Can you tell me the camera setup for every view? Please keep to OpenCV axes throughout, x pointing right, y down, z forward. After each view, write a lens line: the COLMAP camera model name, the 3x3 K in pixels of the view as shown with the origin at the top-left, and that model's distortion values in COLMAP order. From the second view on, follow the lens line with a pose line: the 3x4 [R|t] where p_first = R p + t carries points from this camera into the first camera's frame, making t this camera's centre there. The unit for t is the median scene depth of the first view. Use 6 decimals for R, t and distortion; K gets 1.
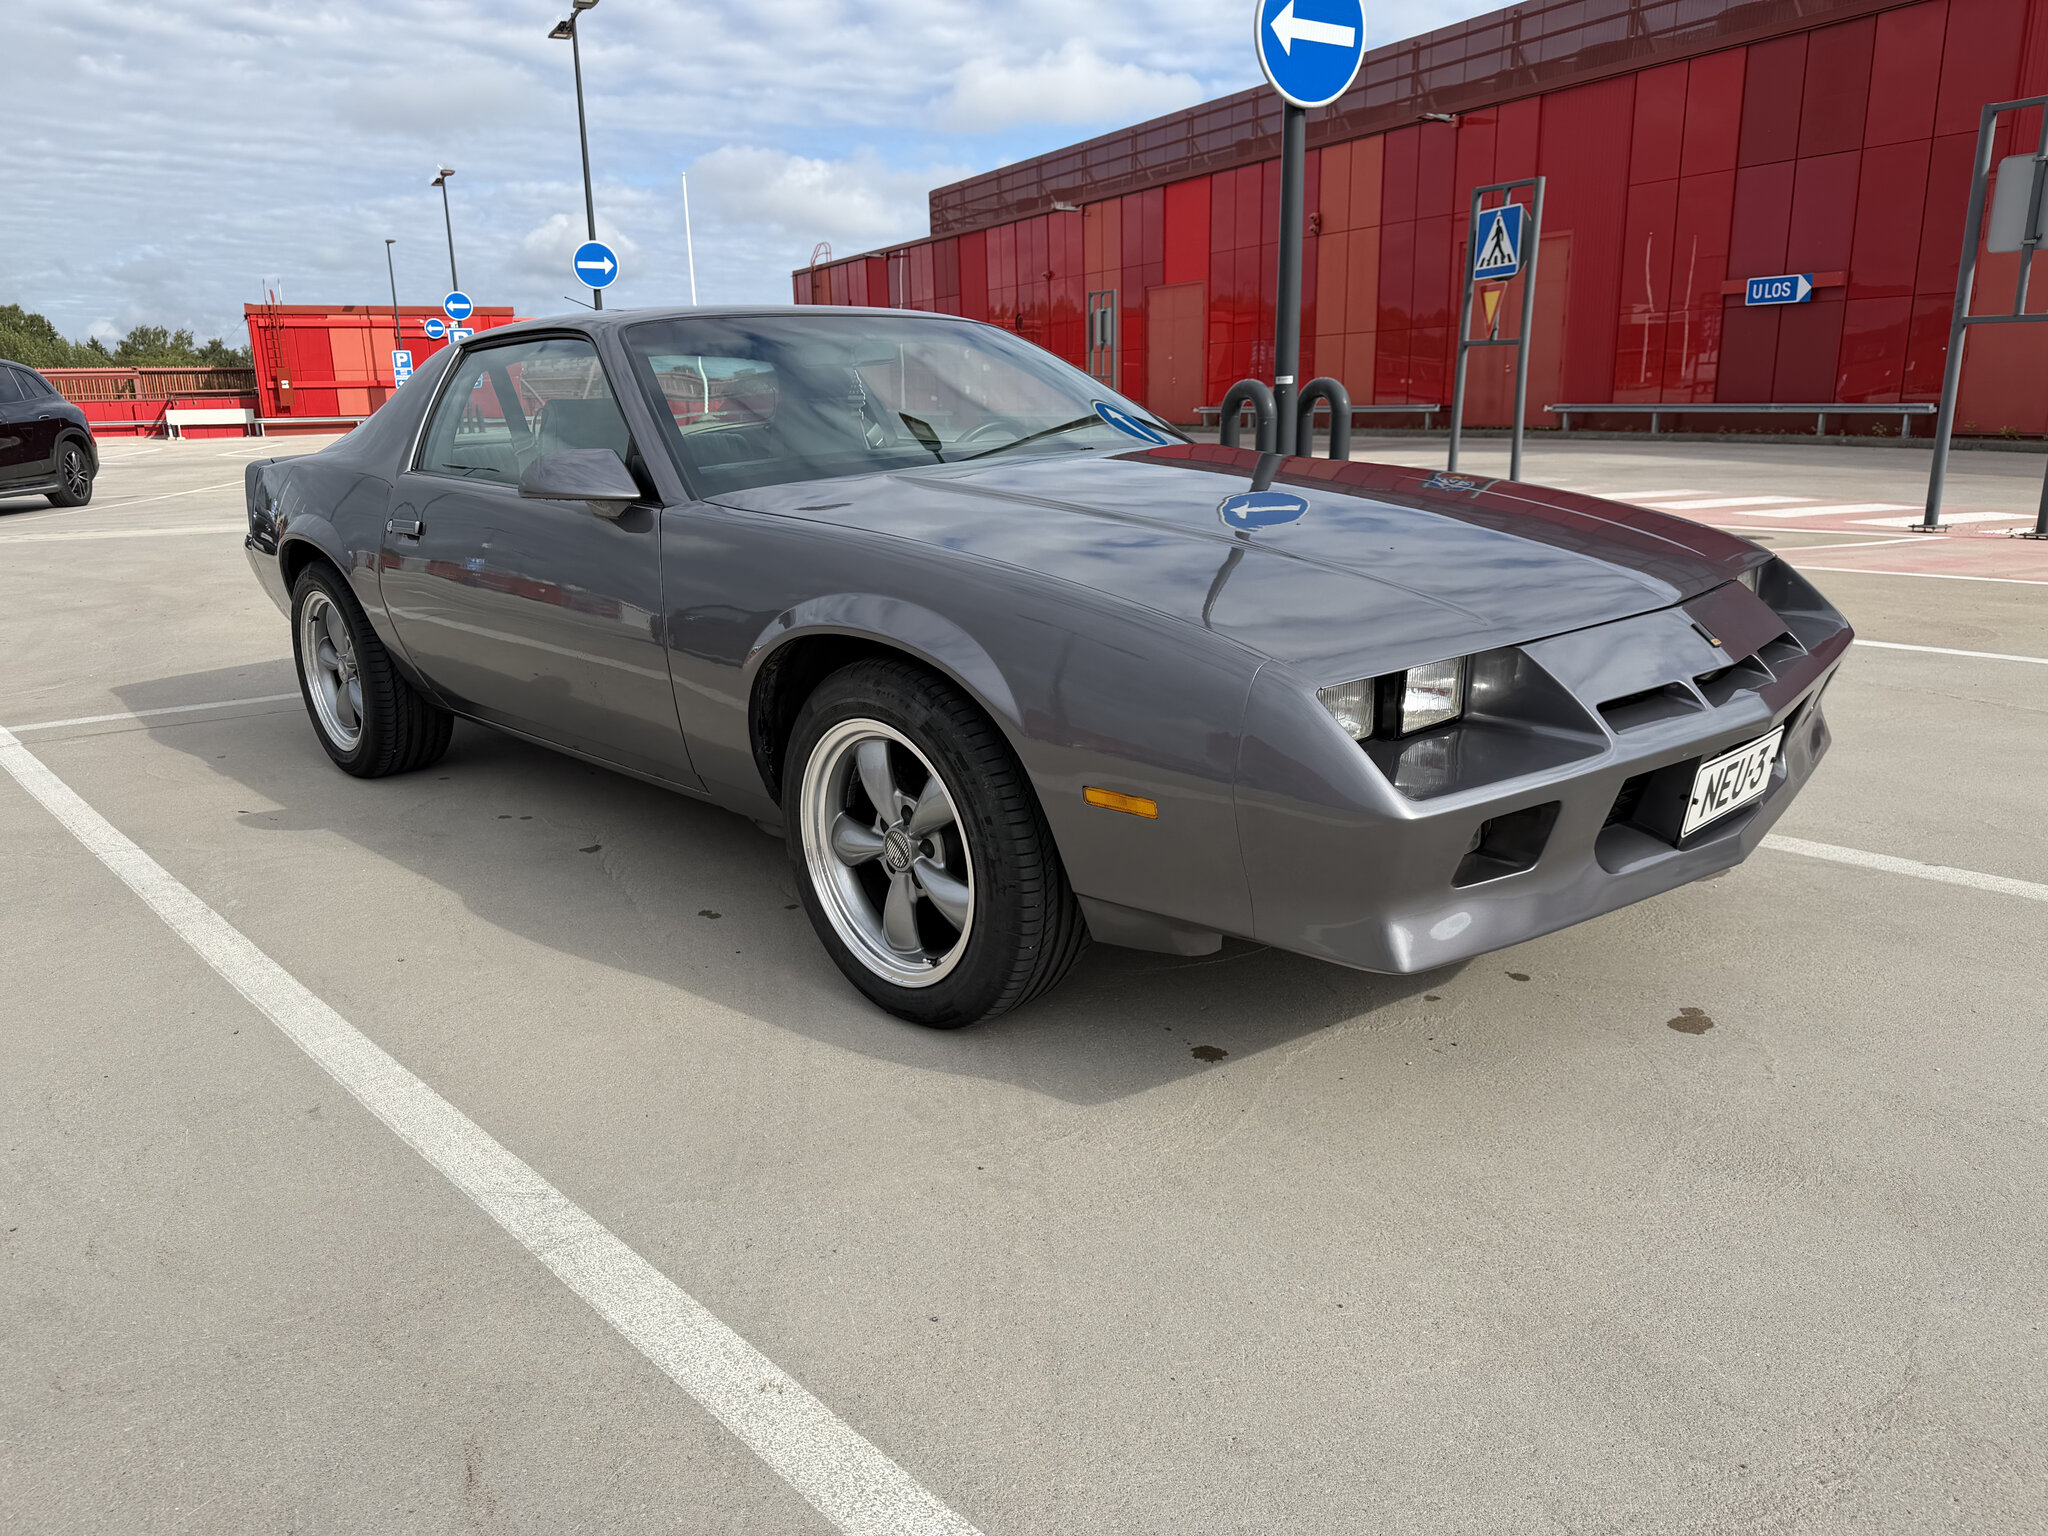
lens RADIAL K [[1469.1, 0, 1034.1], [0, 1469.1, 771.3], [0, 0, 1]] dist [0.029237, -0.037613]
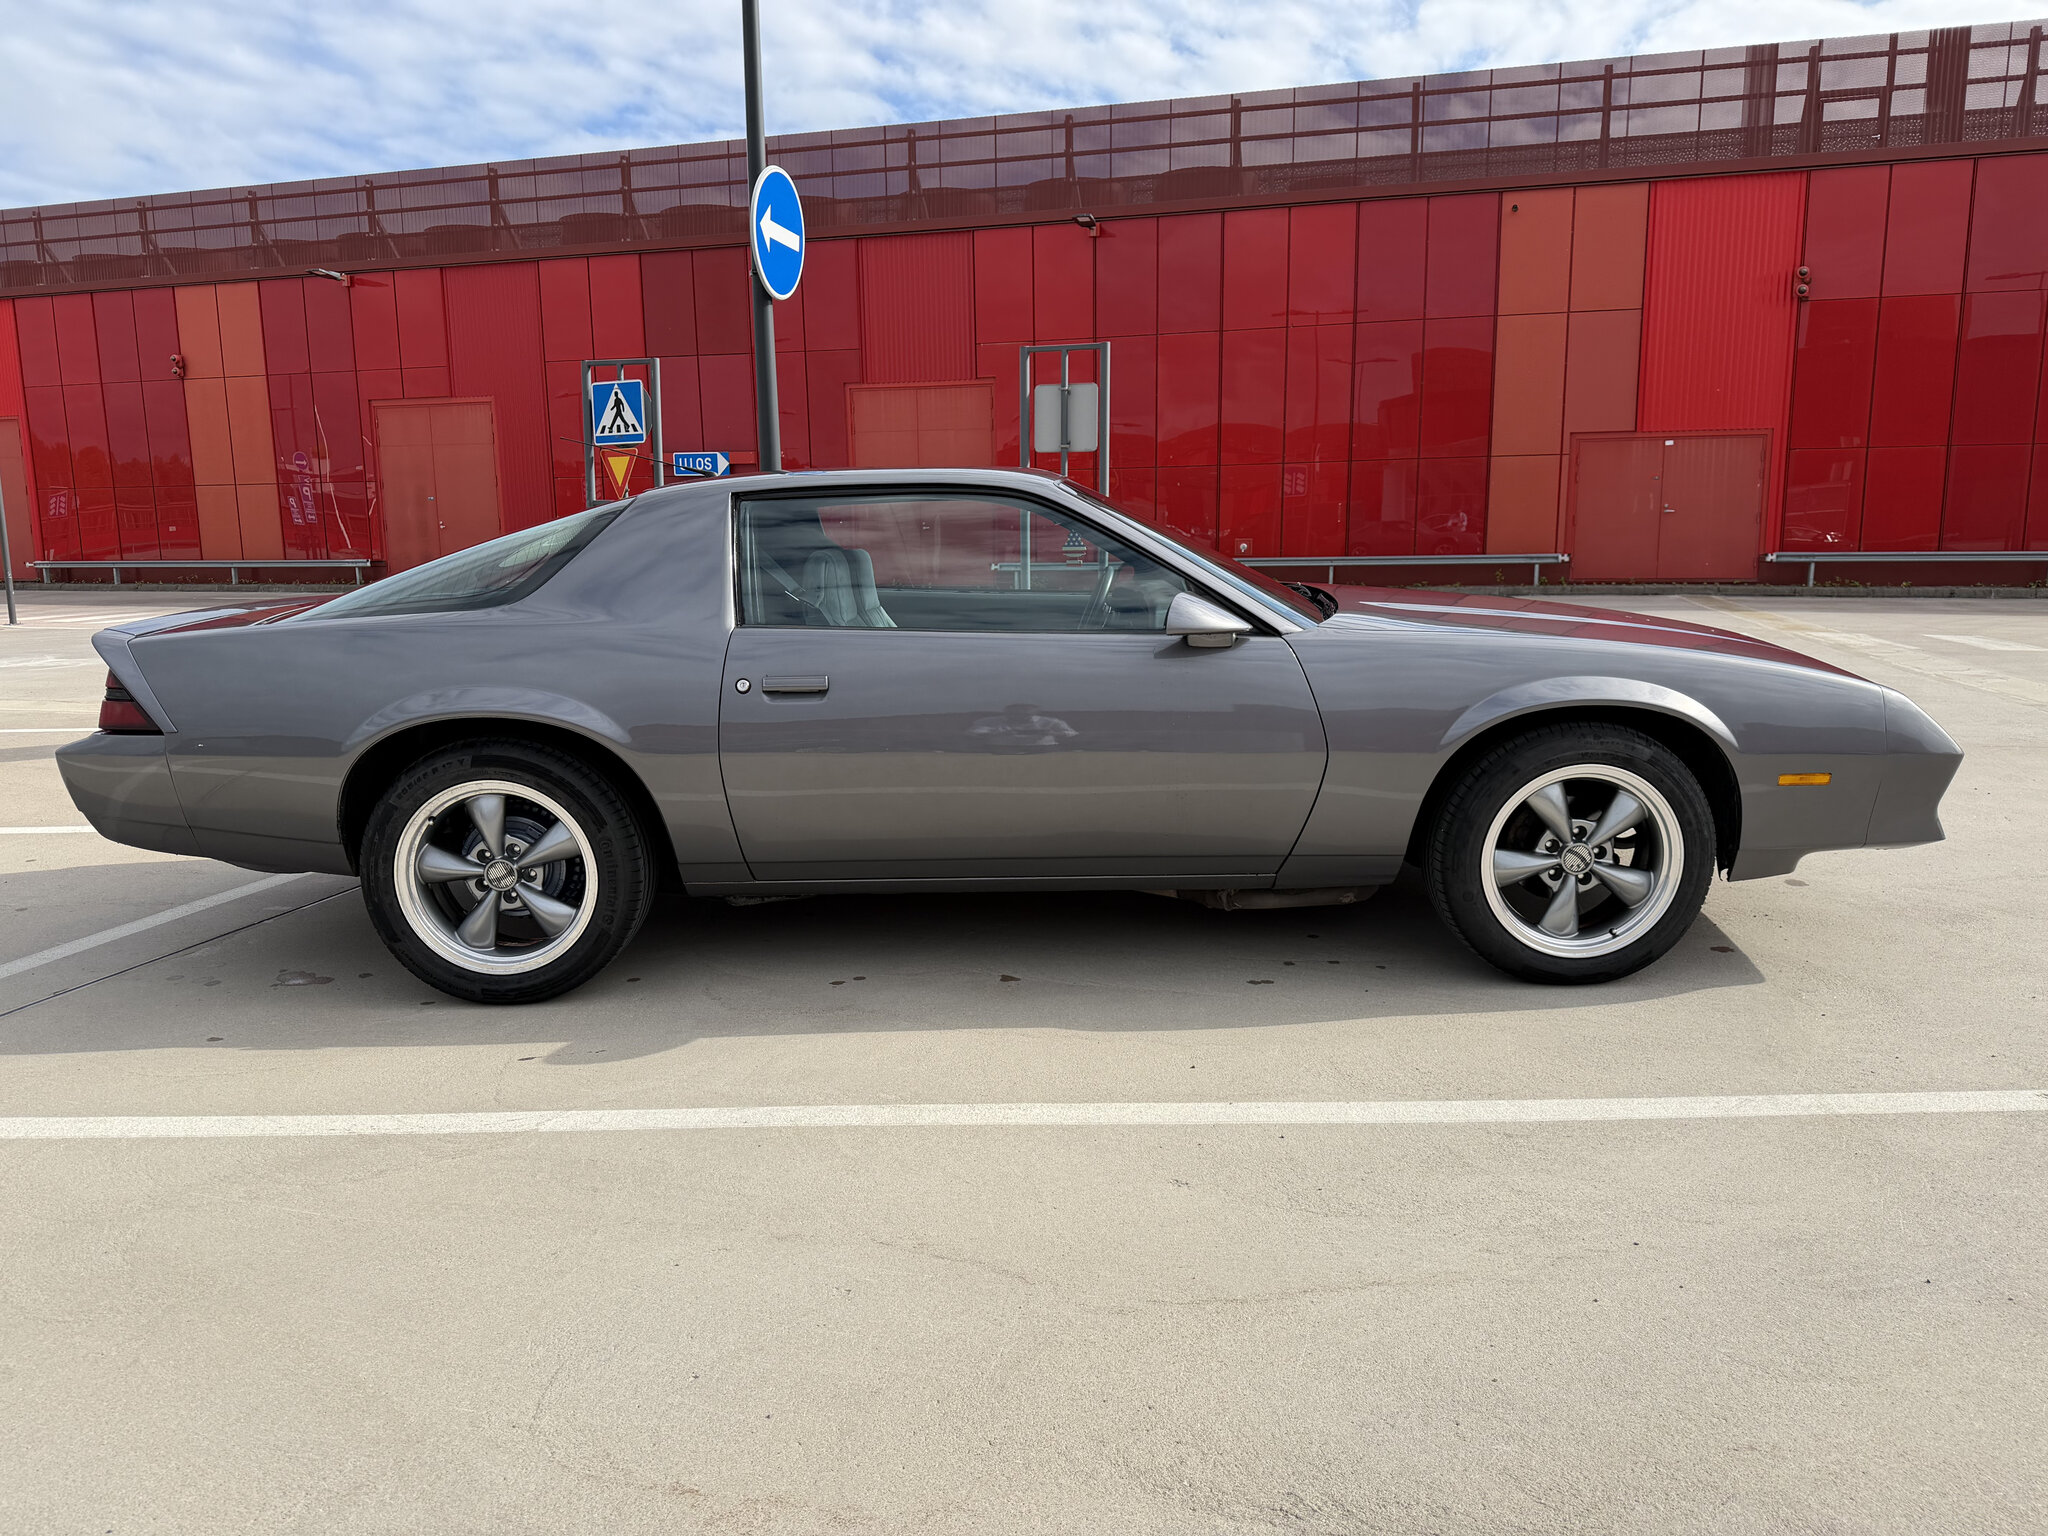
lens RADIAL K [[1469.1, 0, 1012.6], [0, 1469.1, 777.9], [0, 0, 1]] dist [0.029237, -0.037613]
pose [[0.682974, -0.109205, 0.722233, -0.303314], [0.179225, 0.983589, -0.020760, -0.018726], [-0.708114, 0.143621, 0.691338, 0.081401]]
